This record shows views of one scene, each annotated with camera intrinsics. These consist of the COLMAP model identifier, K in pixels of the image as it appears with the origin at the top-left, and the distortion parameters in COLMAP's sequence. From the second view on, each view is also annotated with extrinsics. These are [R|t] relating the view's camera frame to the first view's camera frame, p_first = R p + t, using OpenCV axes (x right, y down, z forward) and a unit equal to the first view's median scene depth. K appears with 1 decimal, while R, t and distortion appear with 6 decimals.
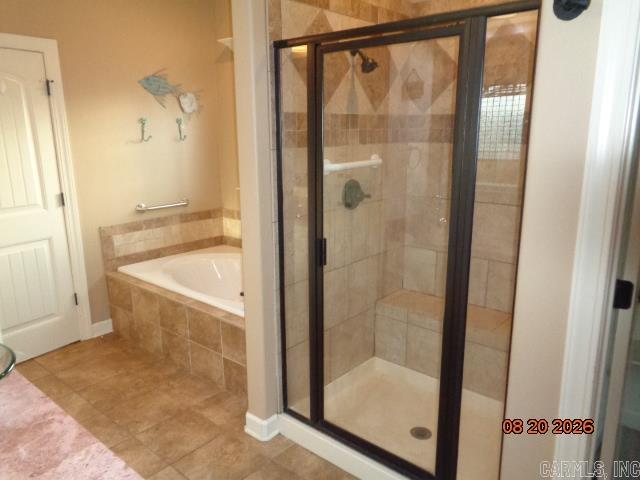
lens RADIAL K [[492.2, 0, 323.1], [0, 492.2, 239.3], [0, 0, 1]] dist [0.015295, 0.009047]
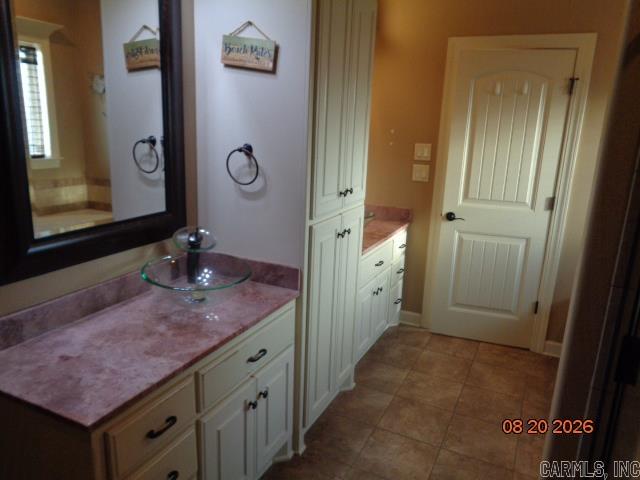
lens RADIAL K [[492.2, 0, 321.5], [0, 492.2, 238.8], [0, 0, 1]] dist [0.015295, 0.009047]
pose [[0.266455, 0.254809, -0.929556, 0.266304], [-0.261665, 0.947326, 0.184674, -0.079360], [0.927649, 0.194025, 0.319094, 0.311166]]
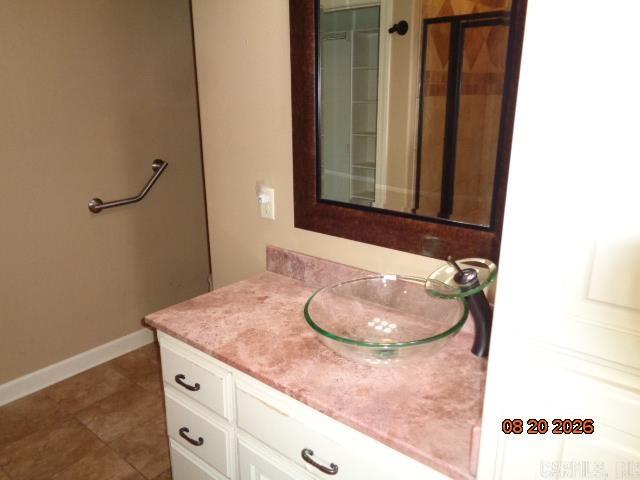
lens RADIAL K [[492.2, 0, 319.2], [0, 492.2, 239.0], [0, 0, 1]] dist [0.015295, 0.009047]
pose [[-0.999512, 0.026740, -0.016176, -0.246846], [0.014845, 0.861704, 0.507194, -0.146257], [0.027501, 0.506706, -0.861680, 0.678316]]
